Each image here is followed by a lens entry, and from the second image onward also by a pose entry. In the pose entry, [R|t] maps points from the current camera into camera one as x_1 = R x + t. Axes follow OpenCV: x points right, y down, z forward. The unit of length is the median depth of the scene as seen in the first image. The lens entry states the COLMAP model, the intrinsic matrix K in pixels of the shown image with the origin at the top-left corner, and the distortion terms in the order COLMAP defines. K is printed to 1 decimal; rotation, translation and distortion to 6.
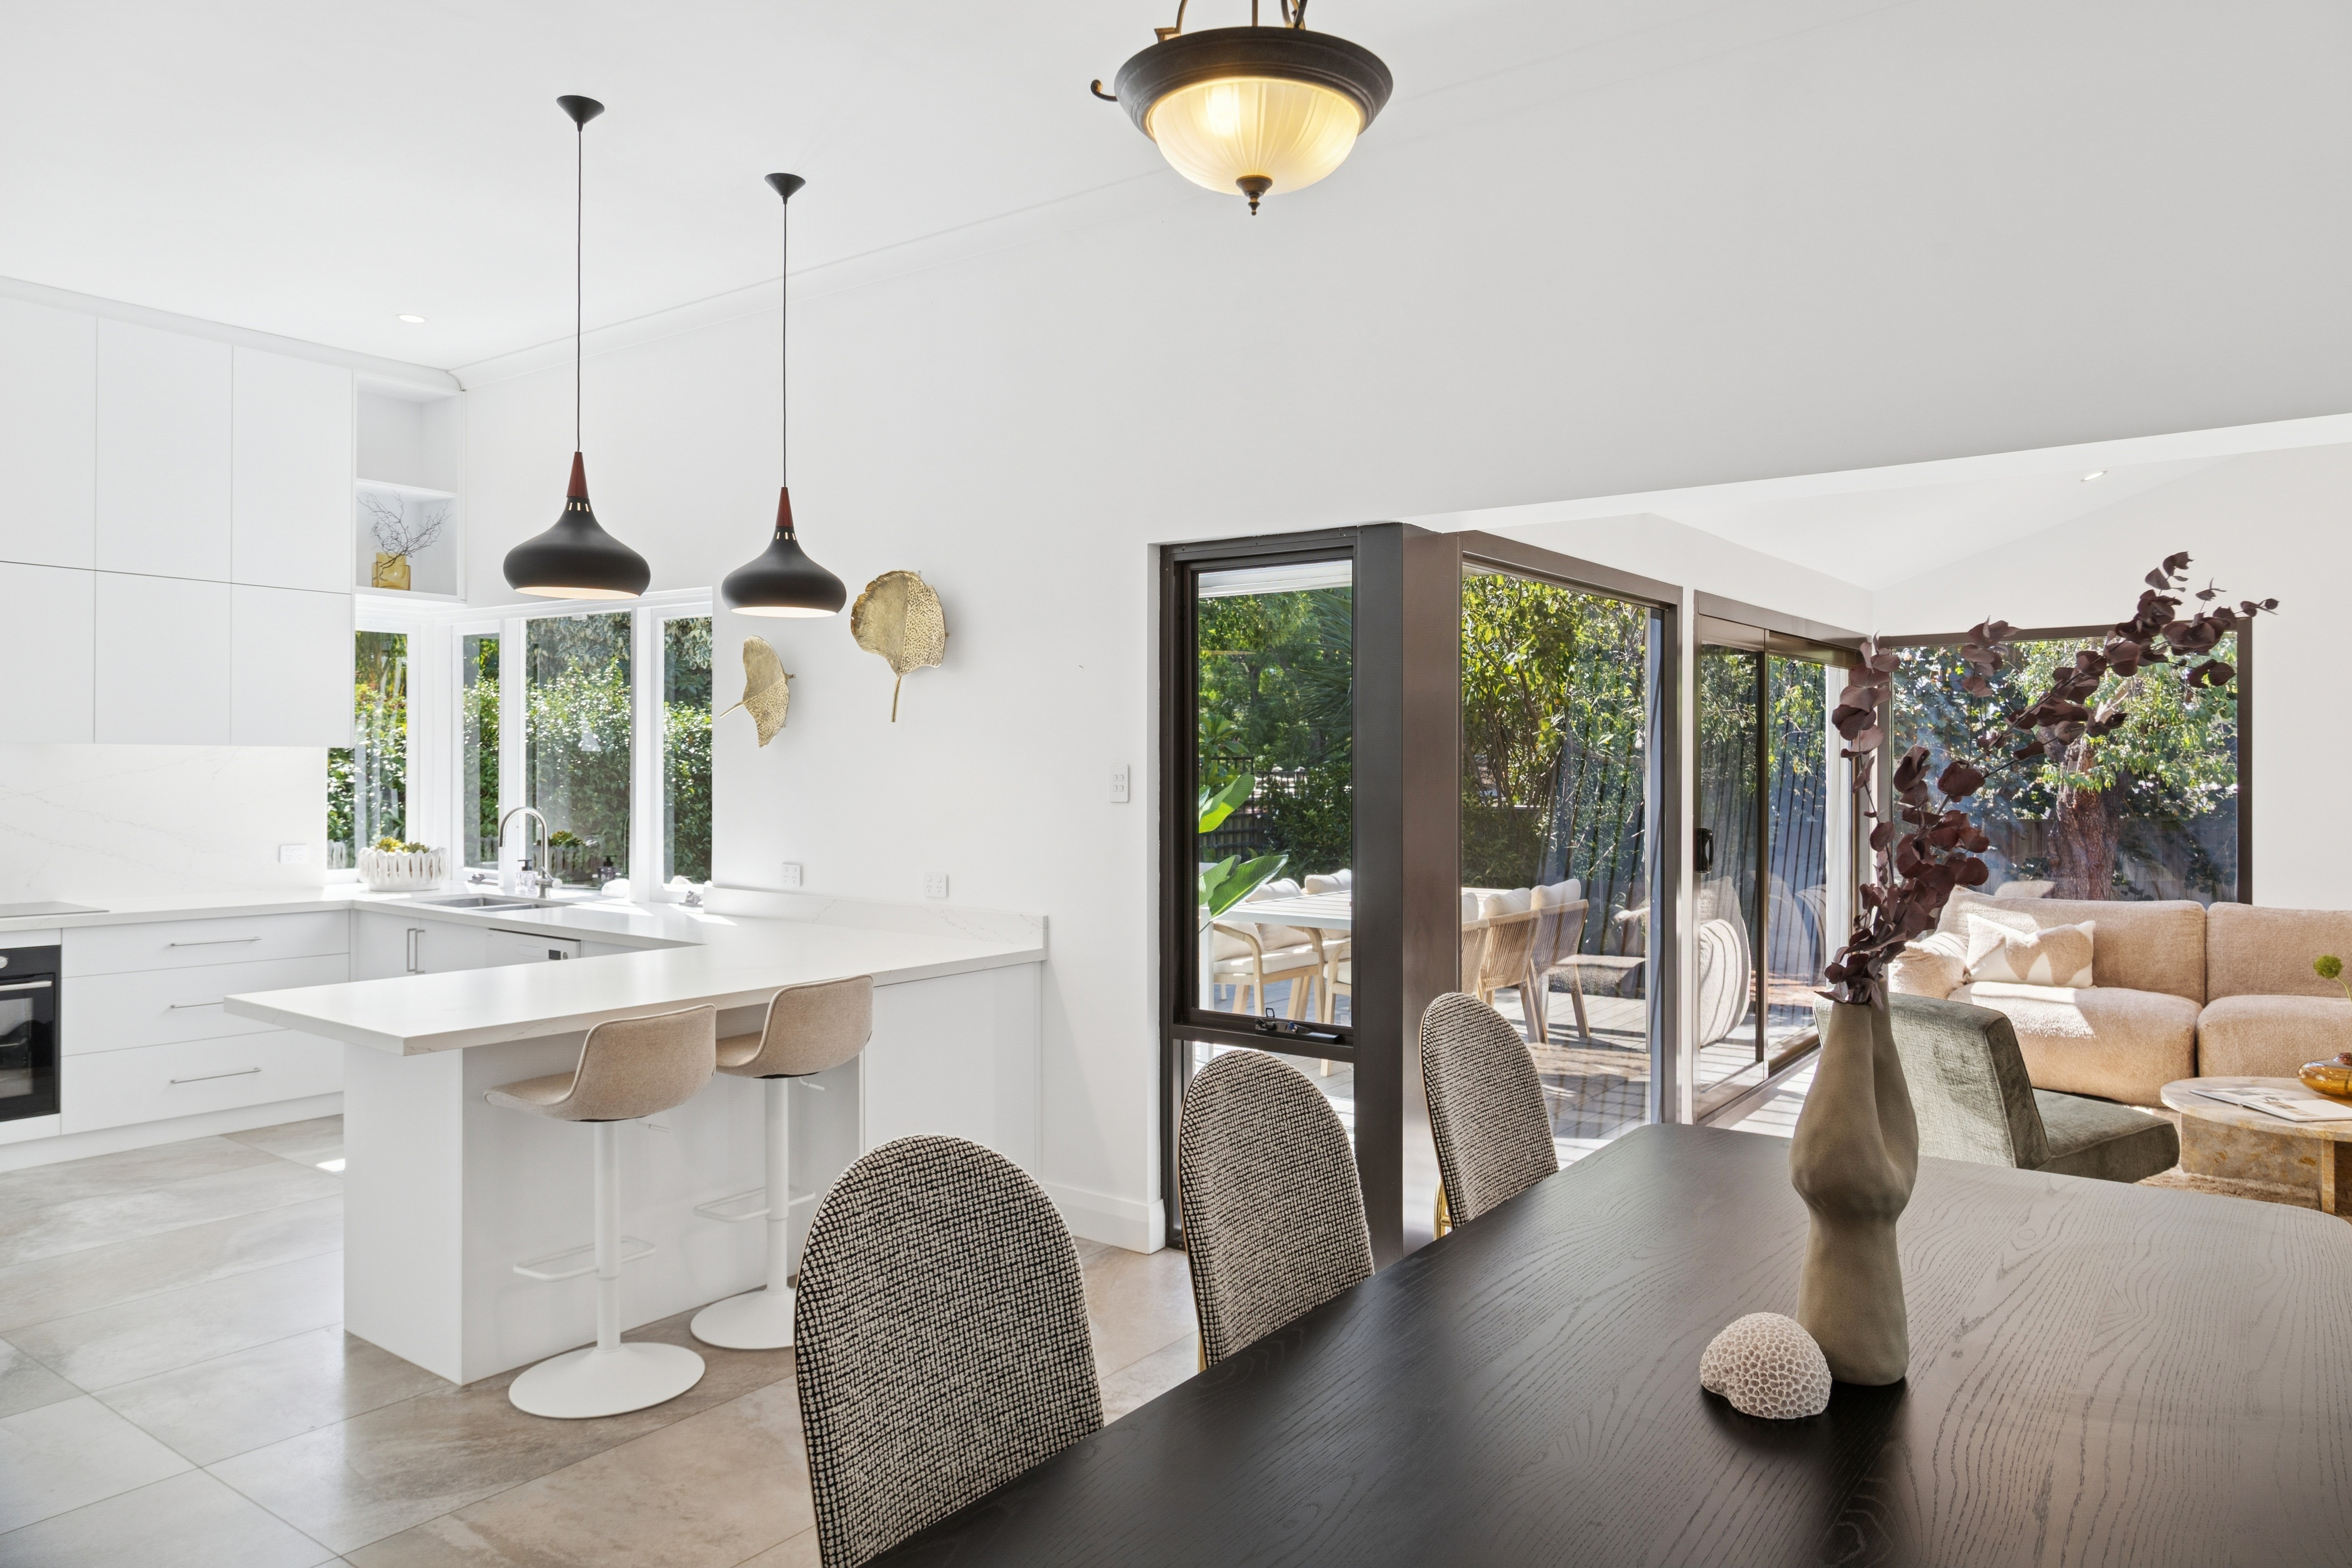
lens RADIAL K [[1527.5, 0, 1196.7], [0, 1527.5, 779.0], [0, 0, 1]] dist [-0.005375, 0.002810]
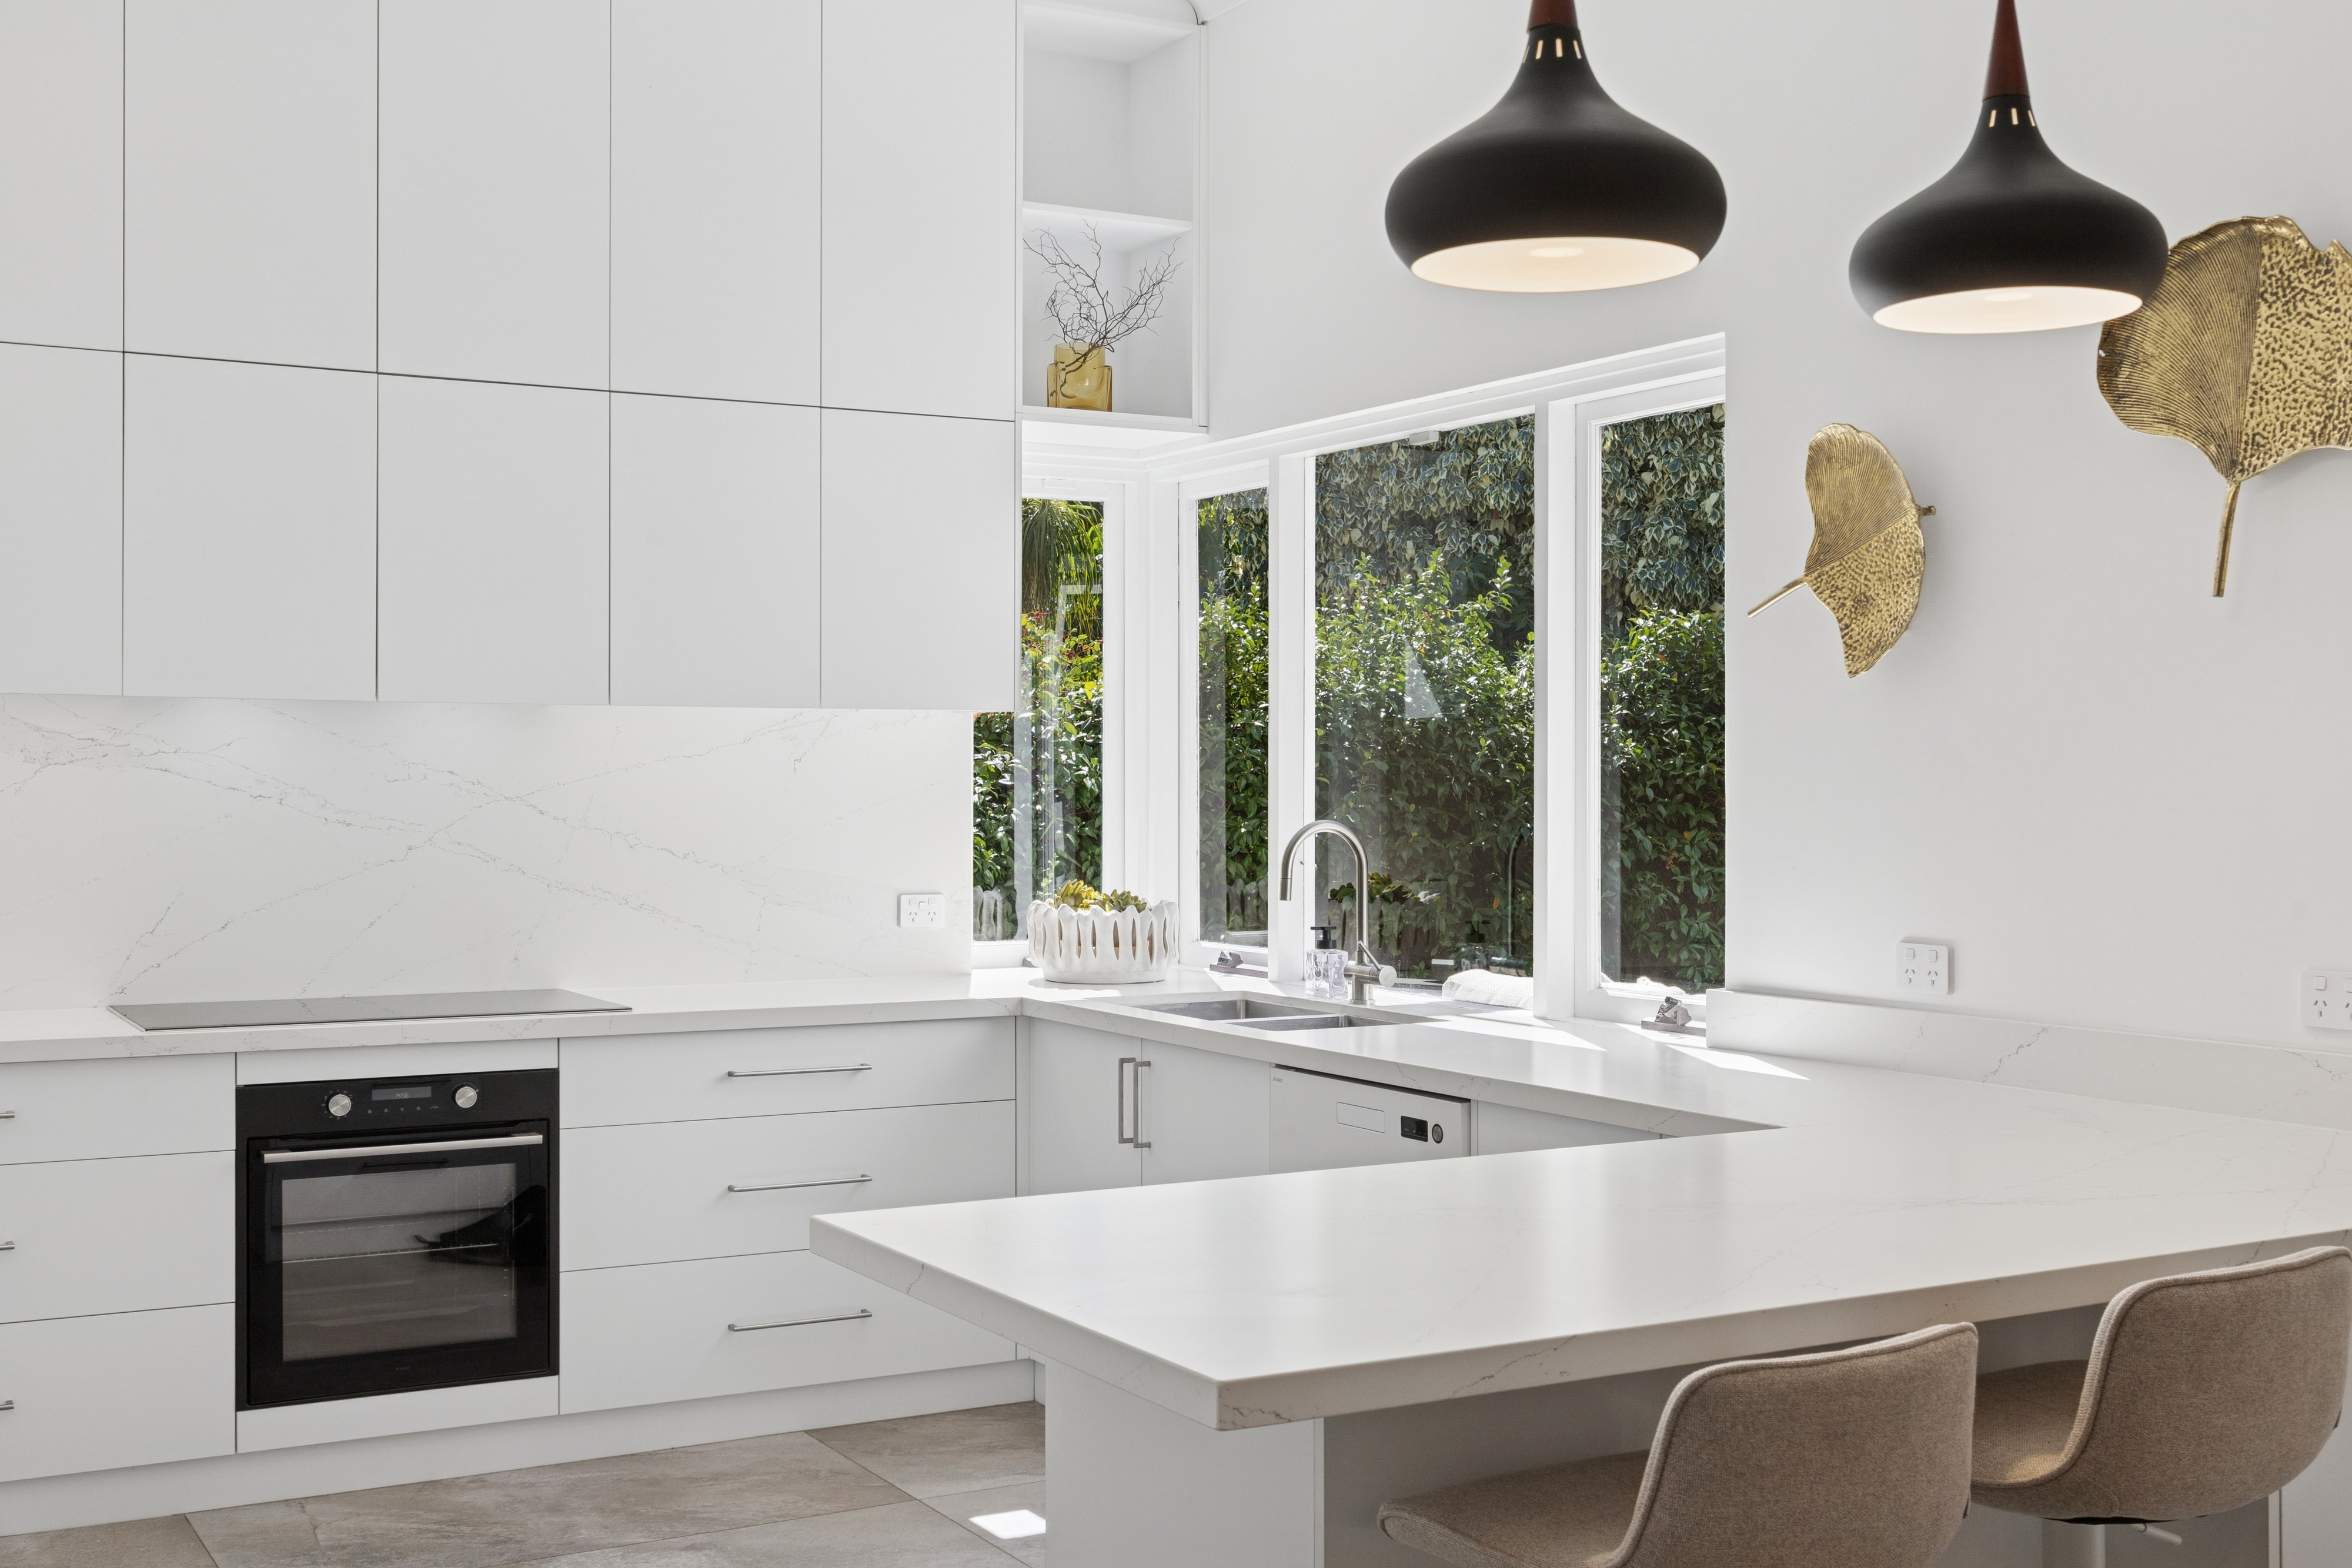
lens RADIAL K [[2602.0, 0, 1168.1], [0, 2602.0, 787.5], [0, 0, 1]] dist [-0.001378, 0.000000]
pose [[0.908276, -0.007282, -0.418308, -0.152689], [0.004074, 0.999955, -0.008560, 0.016760], [0.418351, 0.006071, 0.908265, 0.239433]]
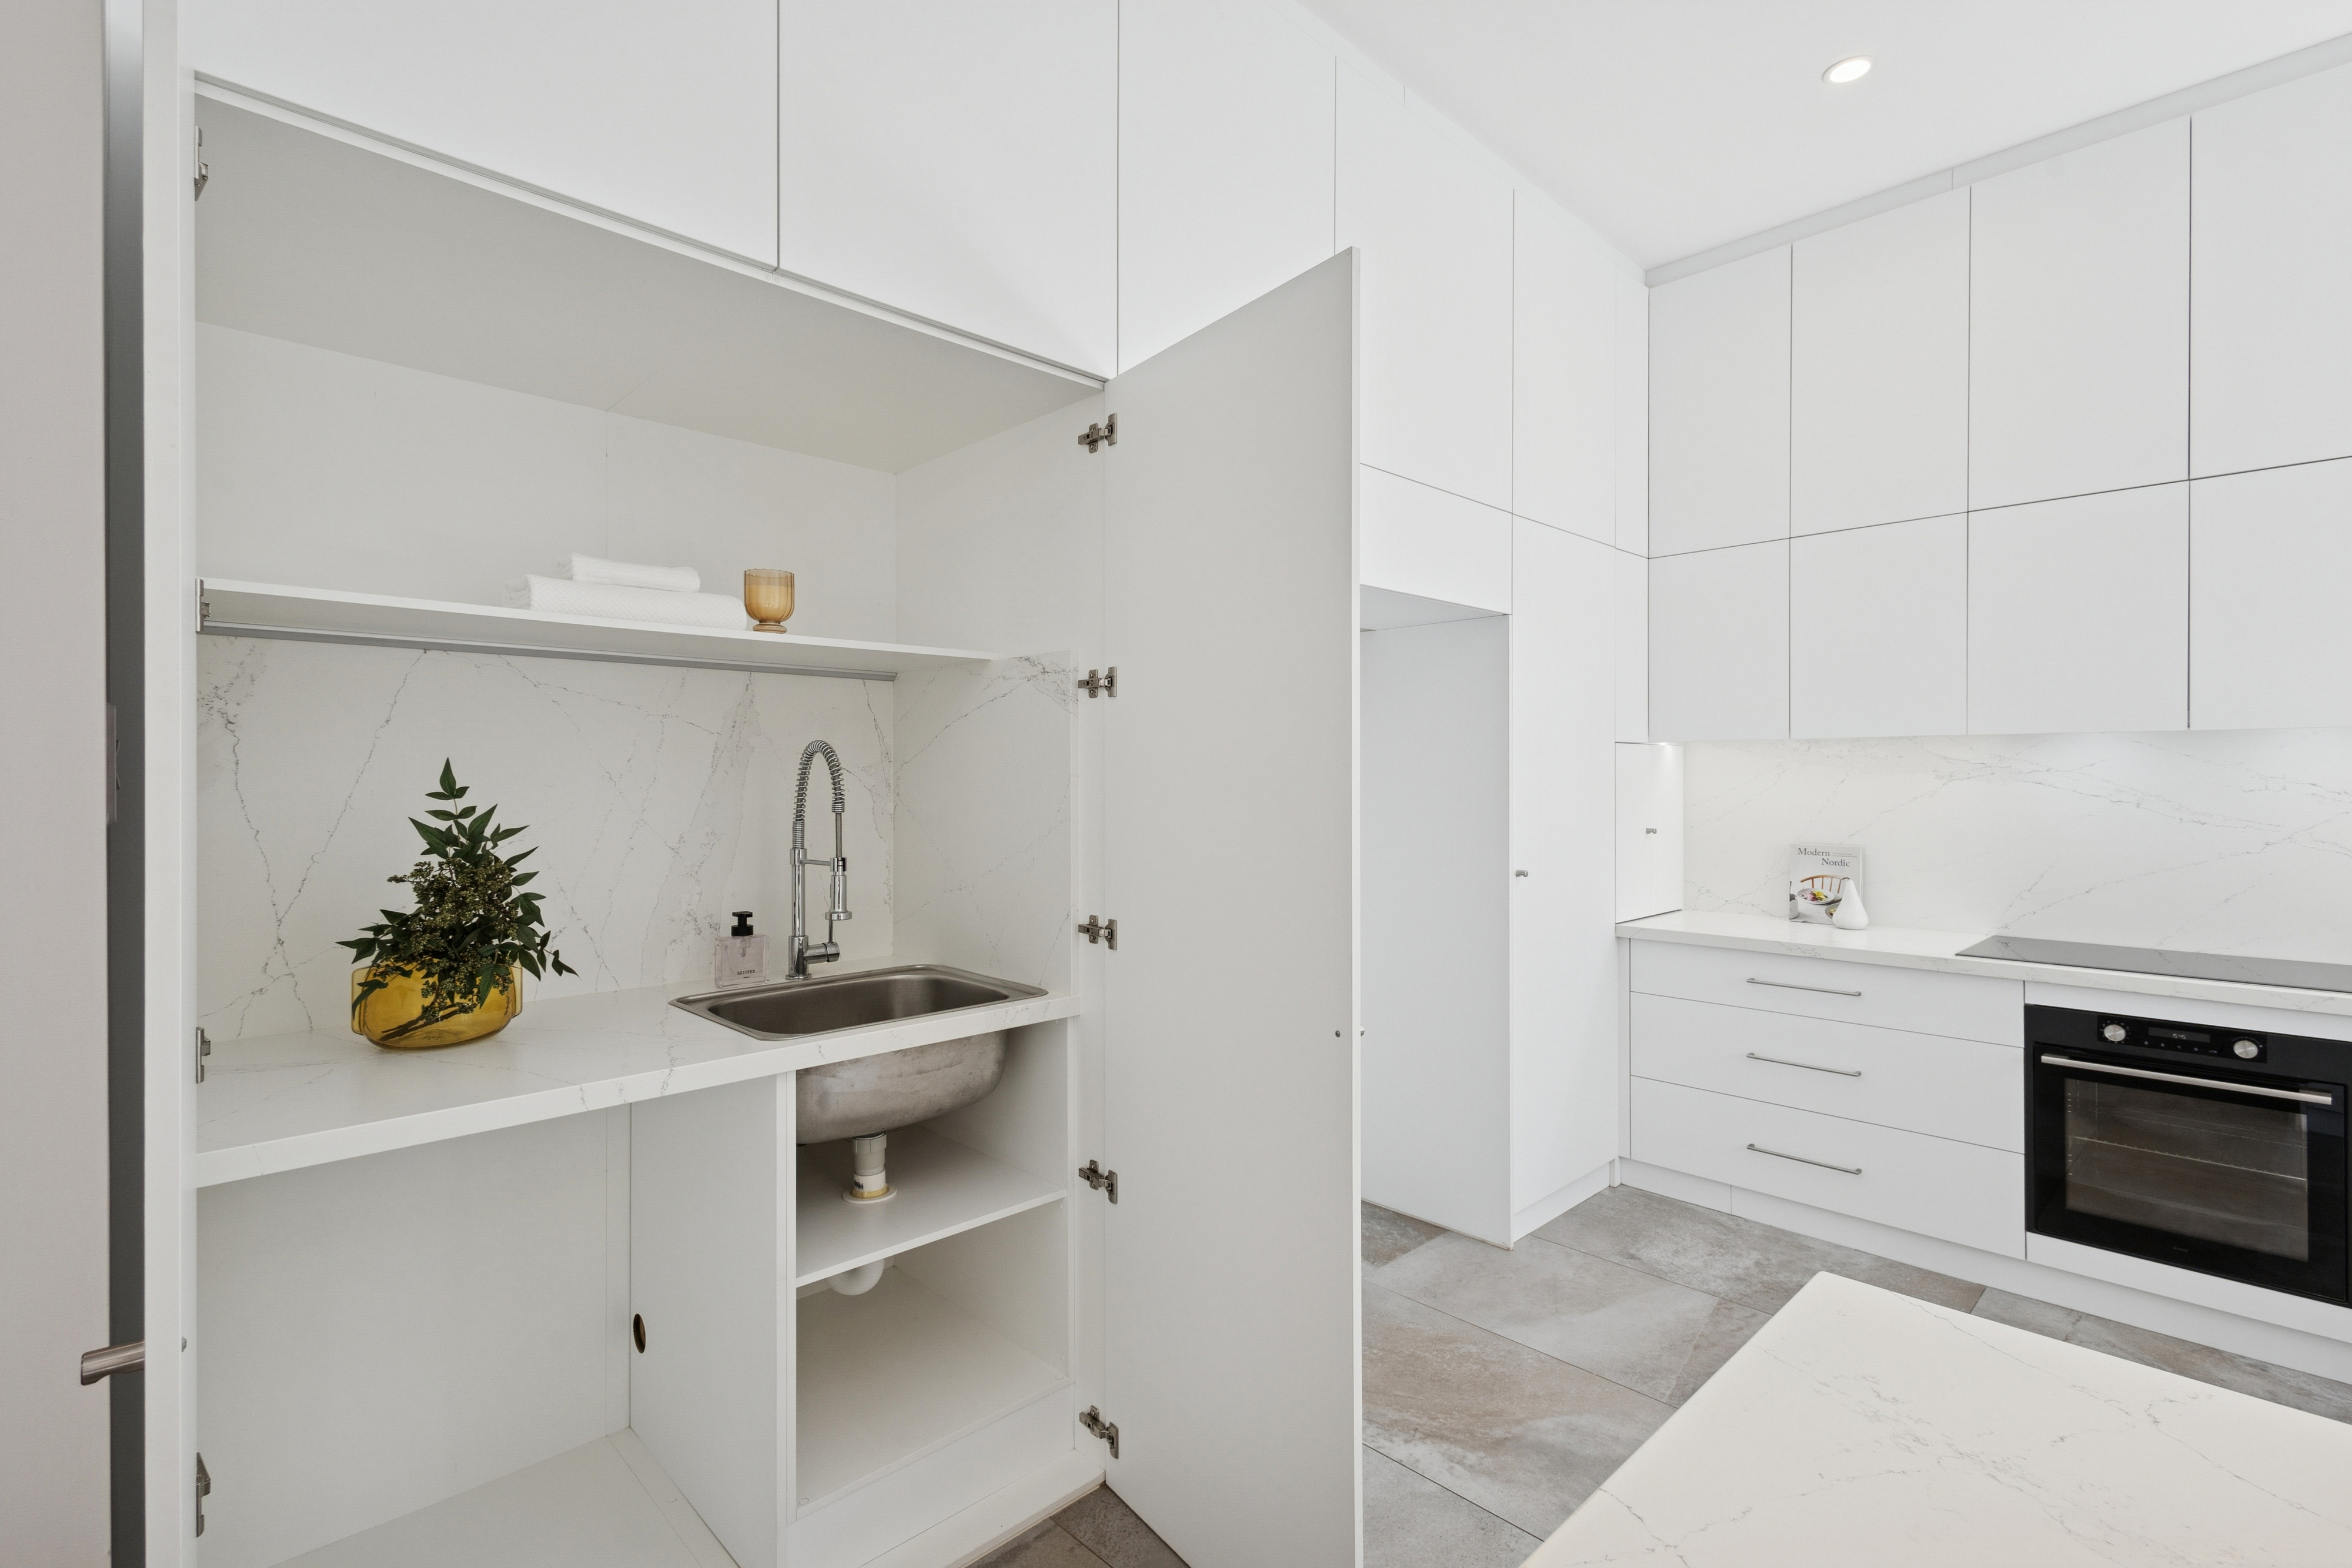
lens RADIAL K [[1084.9, 0, 1151.6], [0, 1084.9, 779.7], [0, 0, 1]] dist [0.010689, -0.003338]
pose [[-0.170605, -0.009616, -0.985293, -0.213635], [-0.013902, 0.999876, -0.007351, 0.009656], [0.985241, 0.012443, -0.170718, 0.588269]]
